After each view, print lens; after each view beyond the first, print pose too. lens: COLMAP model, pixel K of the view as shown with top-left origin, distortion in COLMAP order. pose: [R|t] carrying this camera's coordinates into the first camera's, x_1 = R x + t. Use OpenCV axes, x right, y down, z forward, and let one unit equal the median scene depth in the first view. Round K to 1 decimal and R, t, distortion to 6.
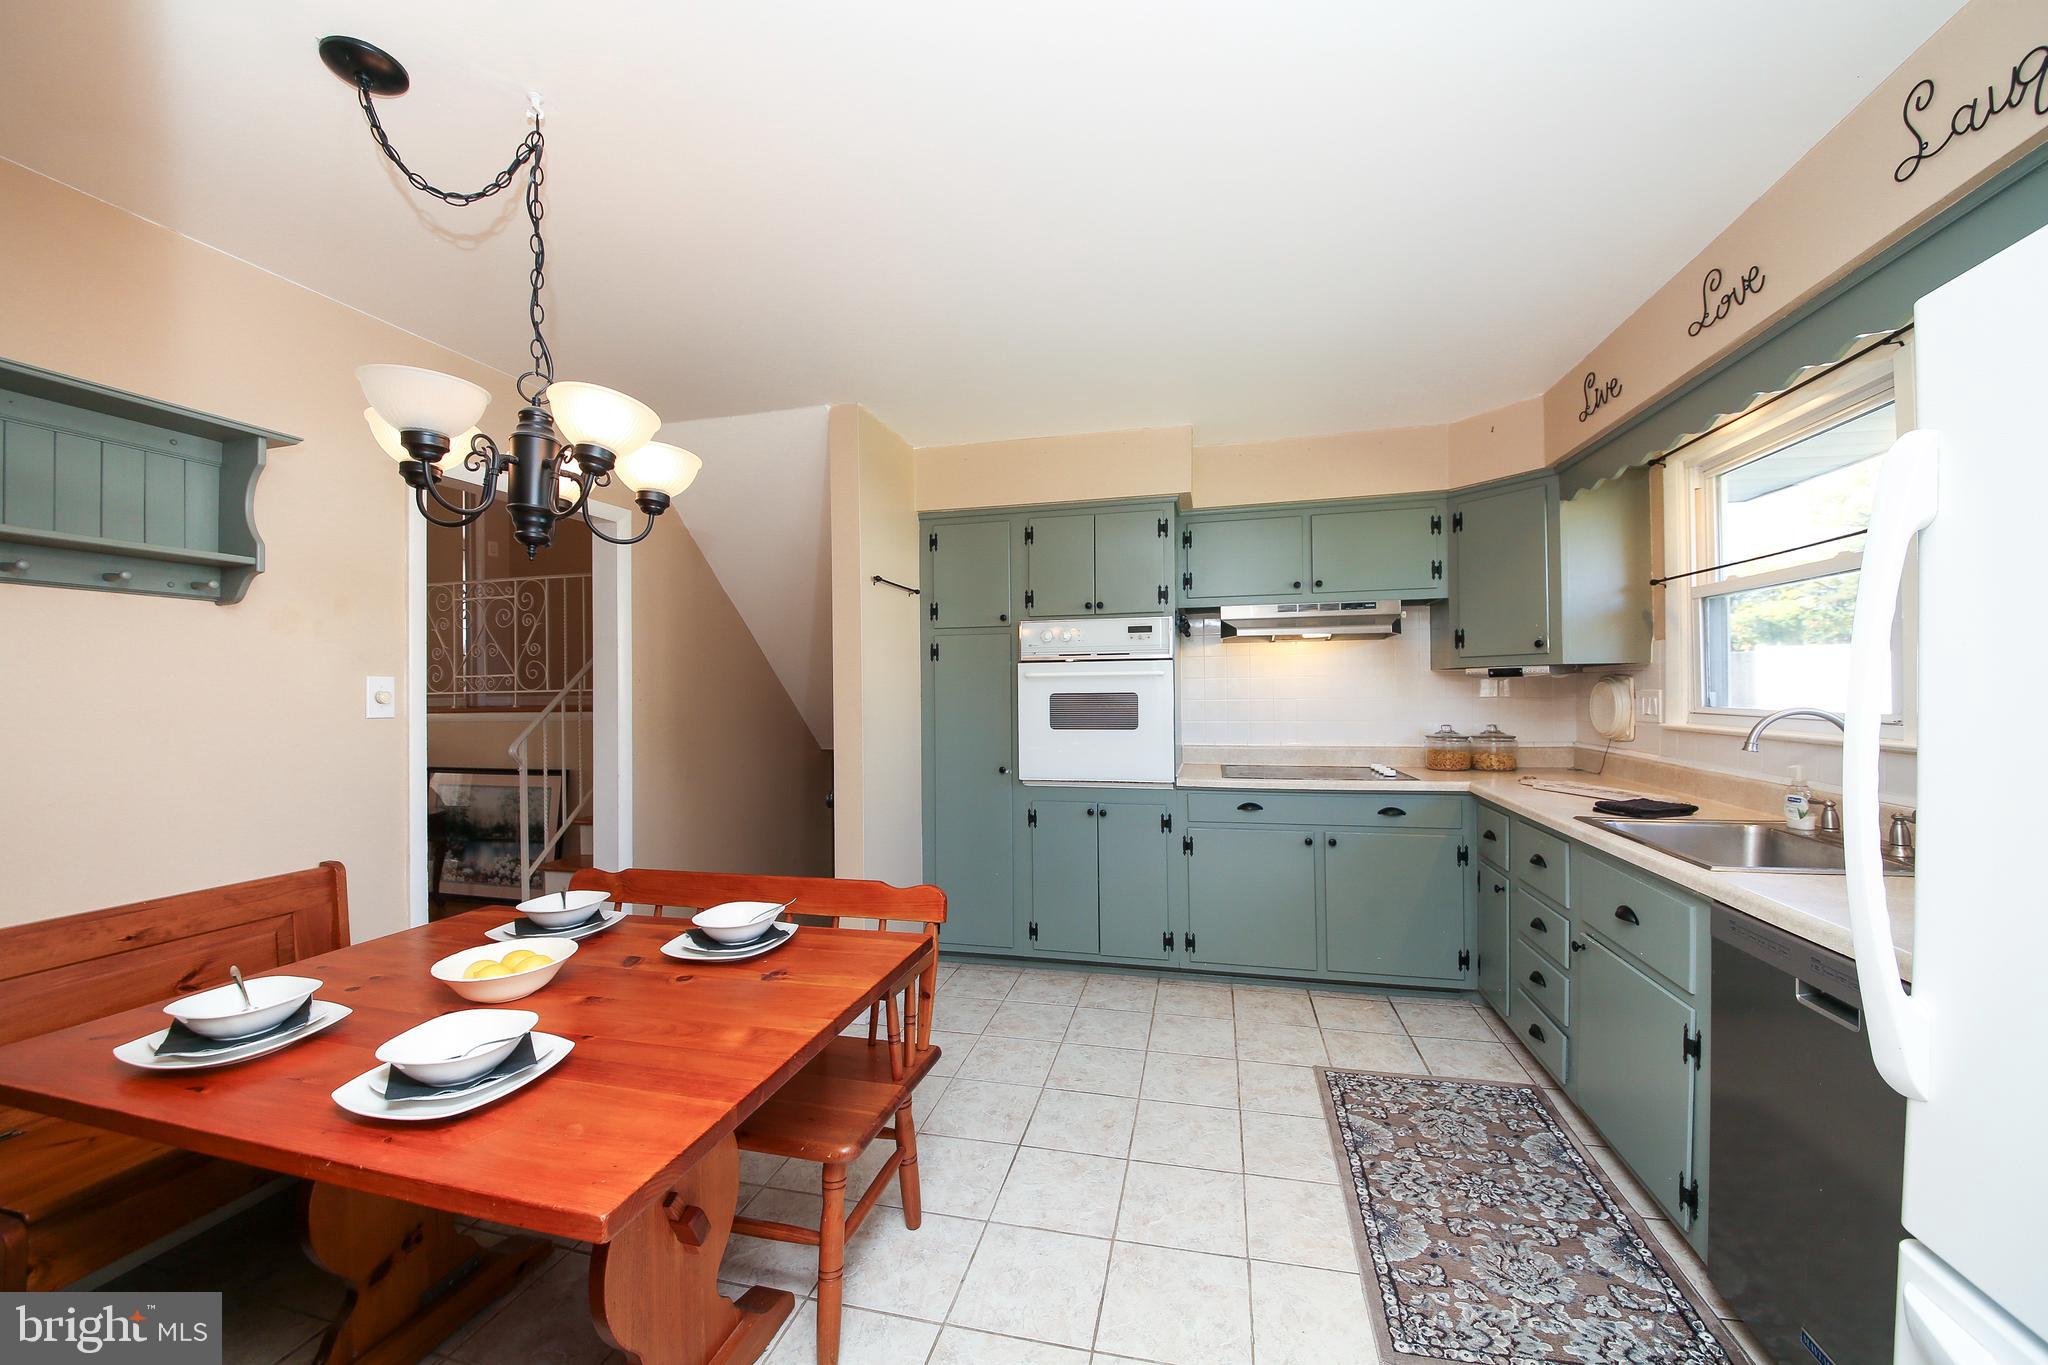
lens RADIAL K [[762.6, 0, 1024.0], [0, 762.6, 682.5], [0, 0, 1]] dist [0.000285, -0.000004]
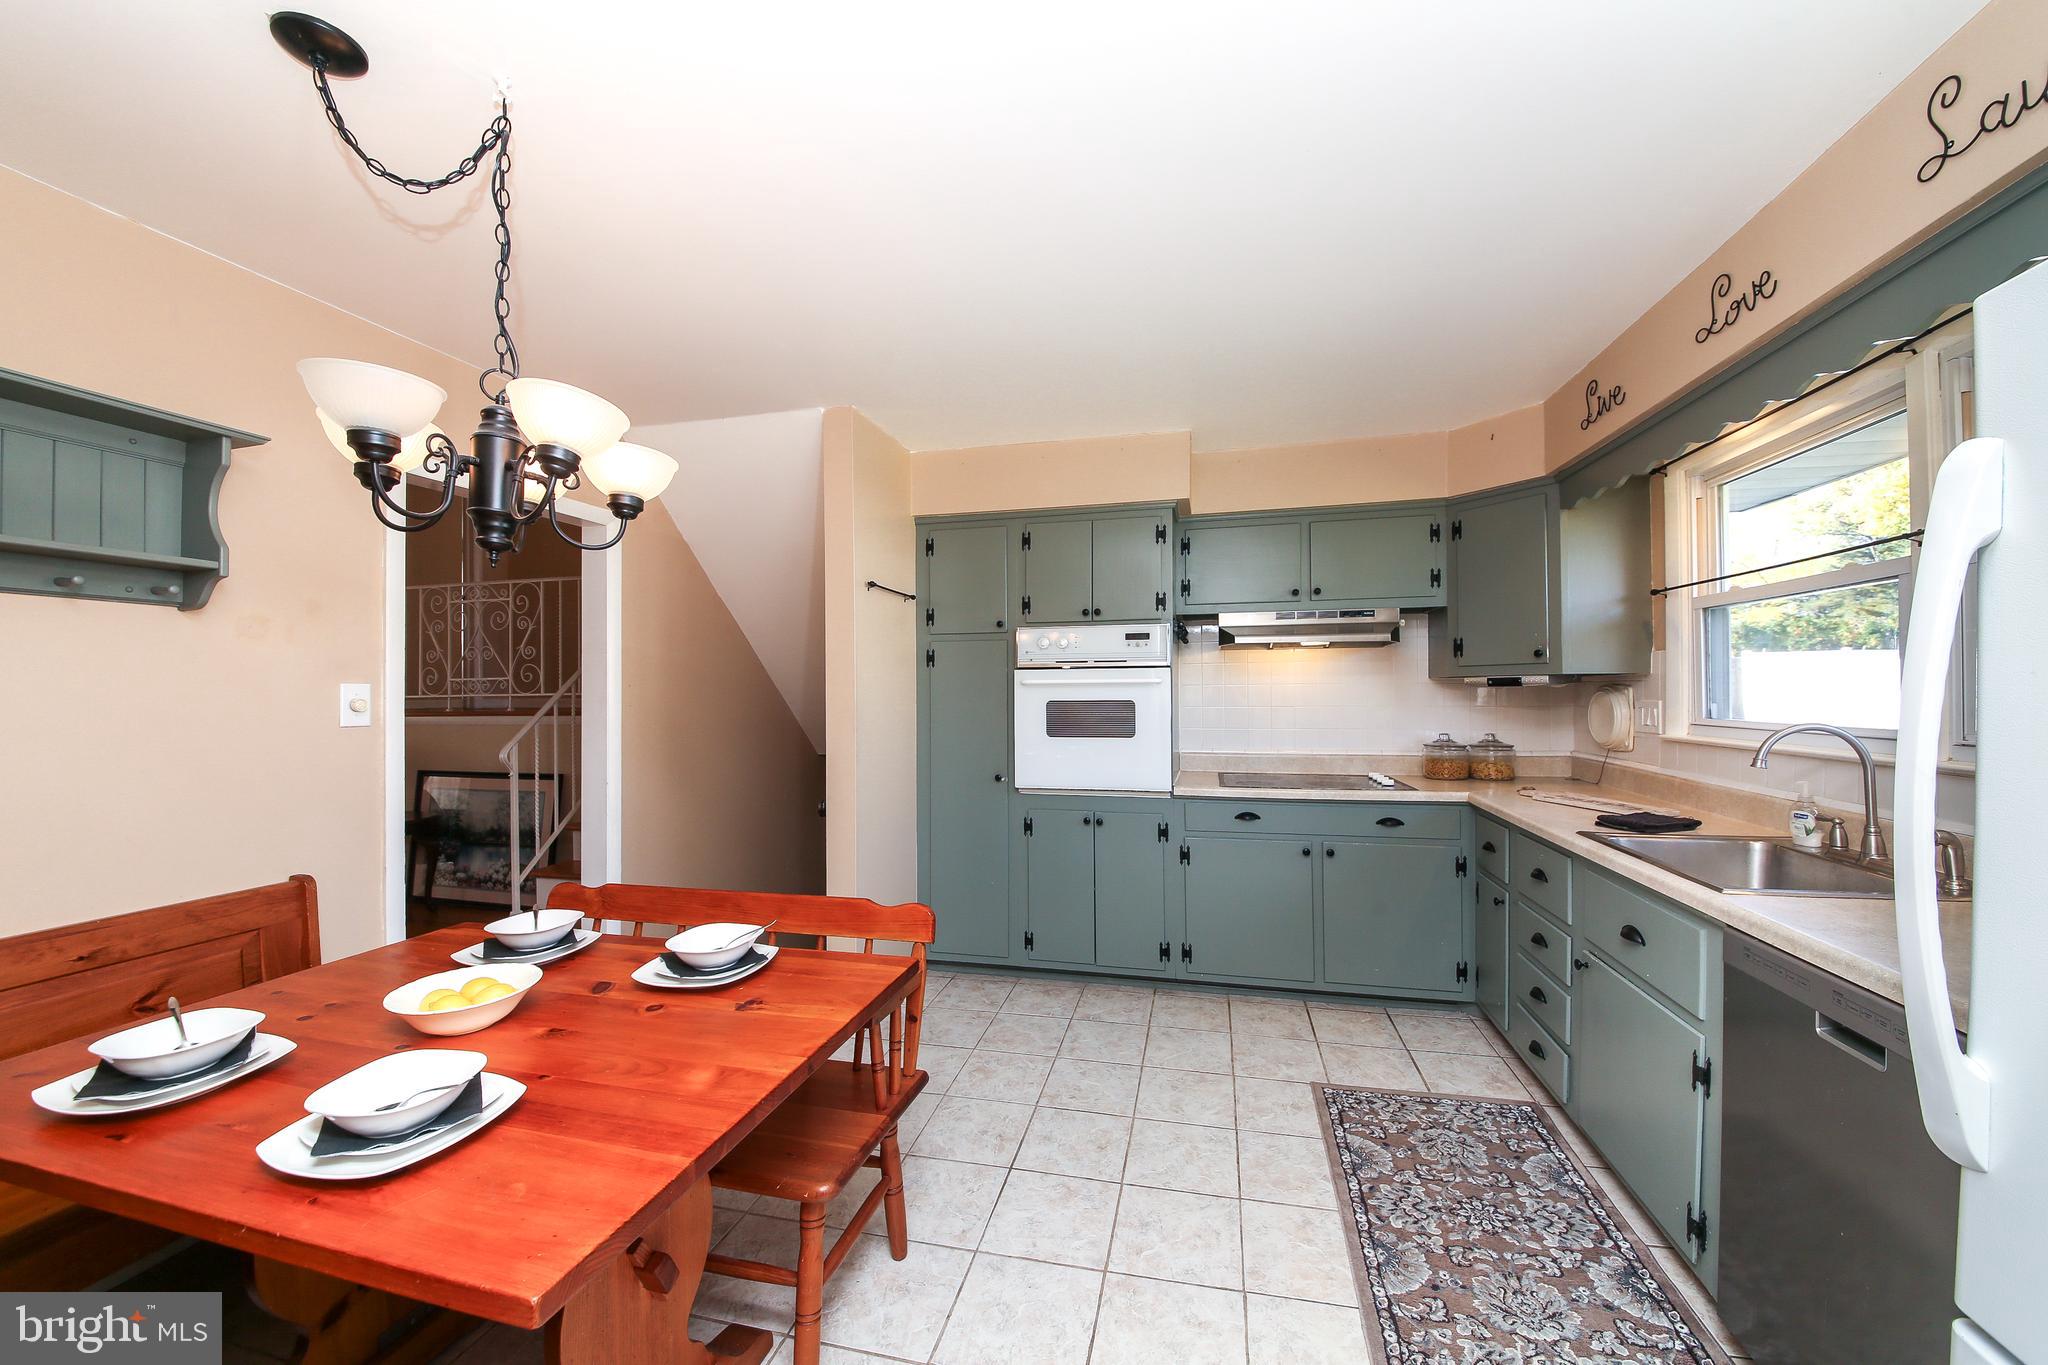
lens RADIAL K [[750.6, 0, 1032.2], [0, 750.6, 685.1], [0, 0, 1]] dist [-0.001848, -0.000197]
pose [[0.999950, 0.003549, 0.009308, 0.011553], [-0.003564, 0.999992, 0.001665, -0.013413], [-0.009302, -0.001698, 0.999955, 0.046704]]
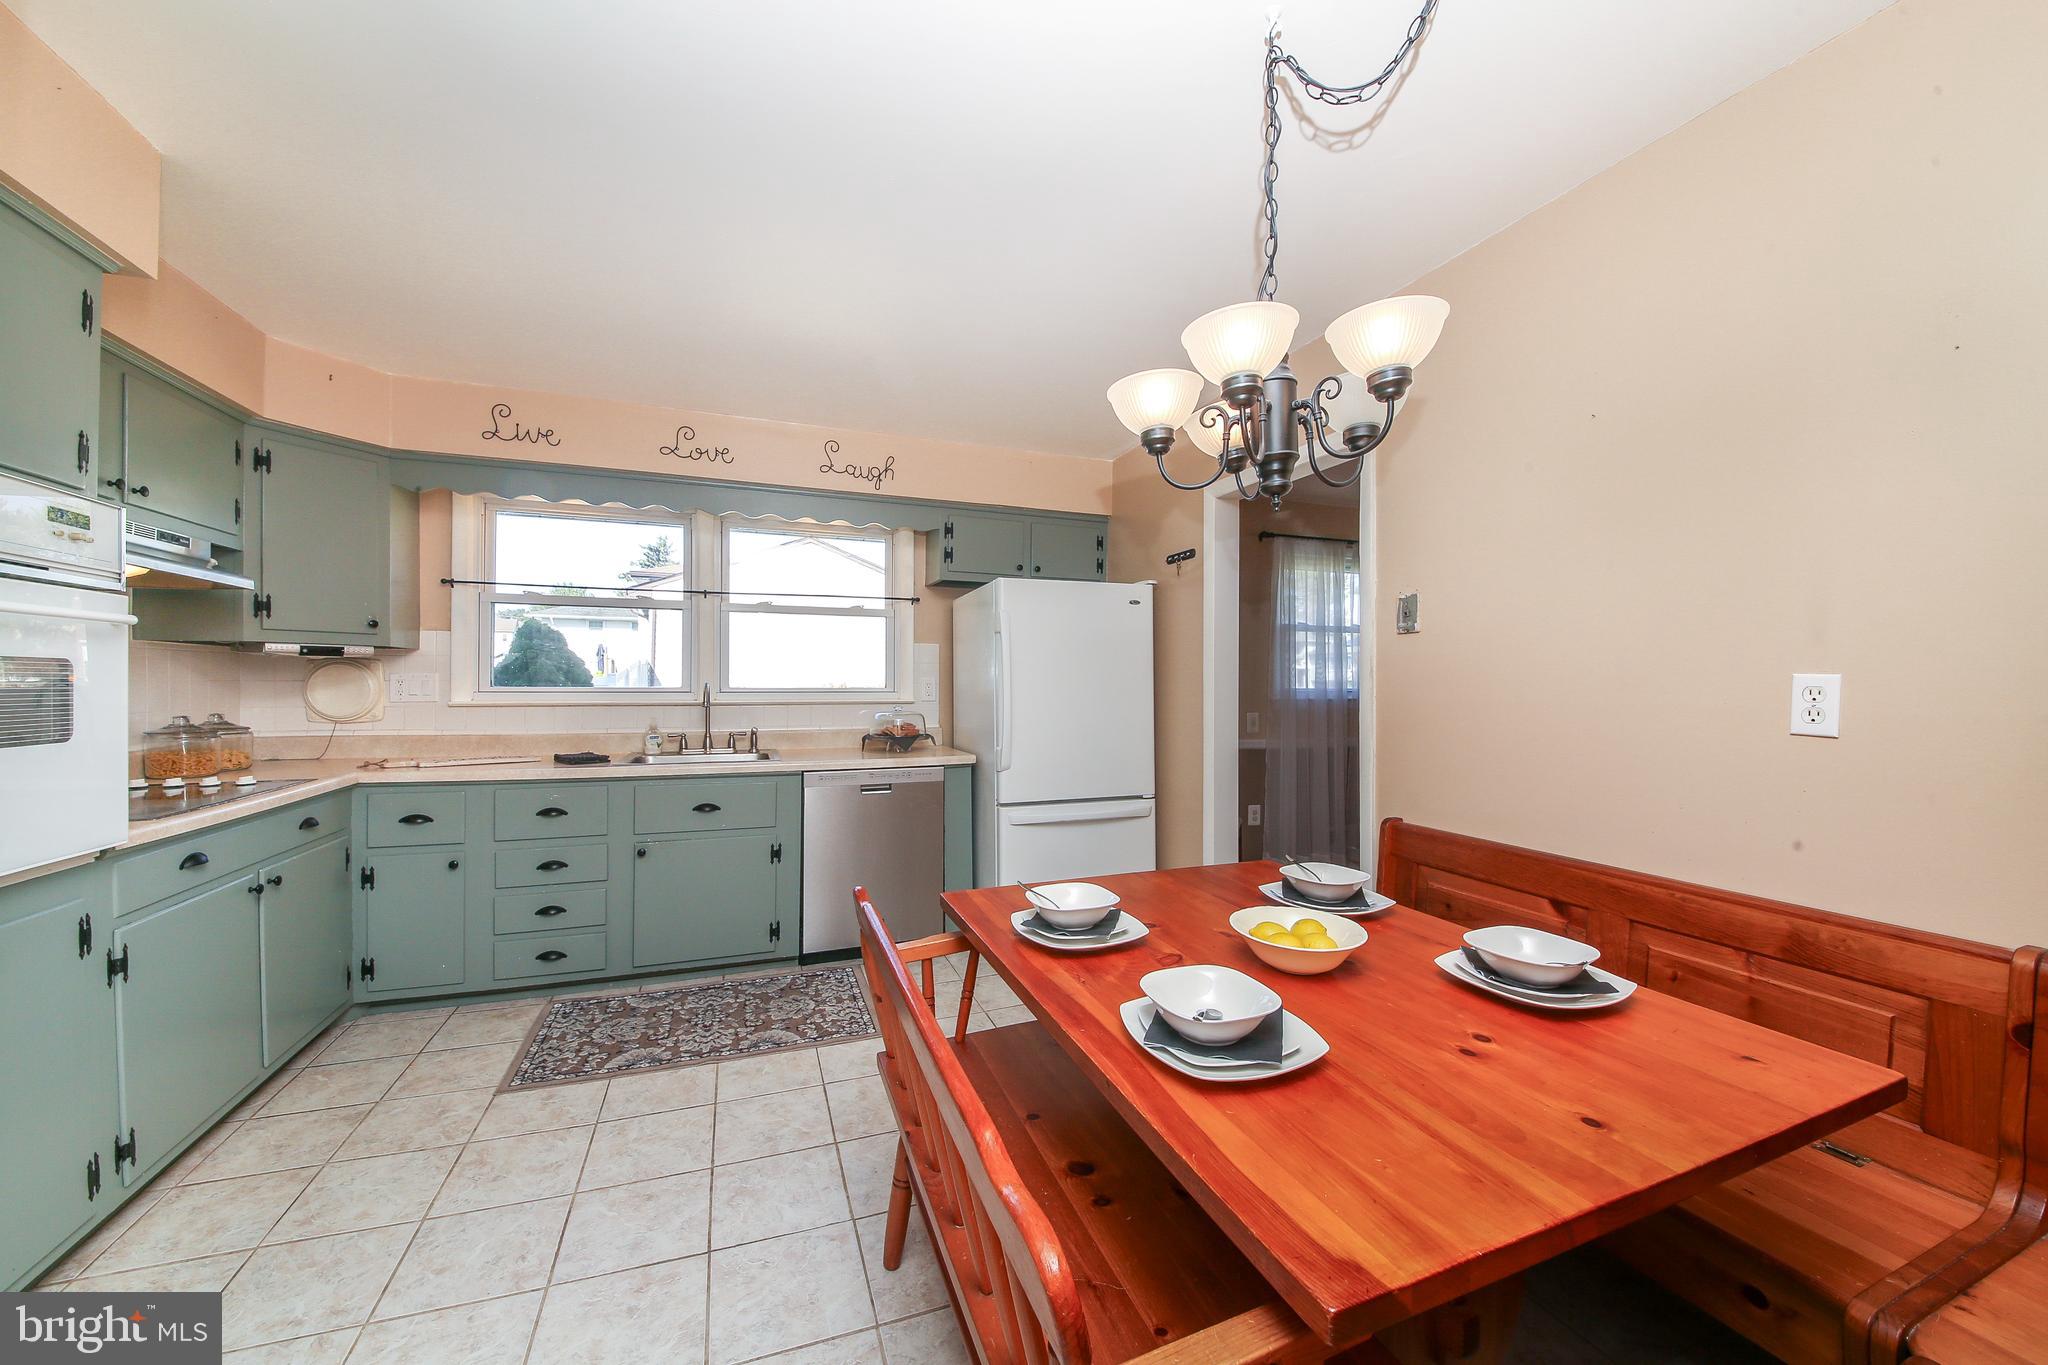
lens RADIAL K [[750.6, 0, 1032.2], [0, 750.6, 685.1], [0, 0, 1]] dist [-0.001848, -0.000197]
pose [[-0.573597, 0.006632, 0.819111, -0.899999], [-0.004673, 0.999924, -0.011369, 0.051831], [-0.819124, -0.010349, -0.573523, 1.304335]]
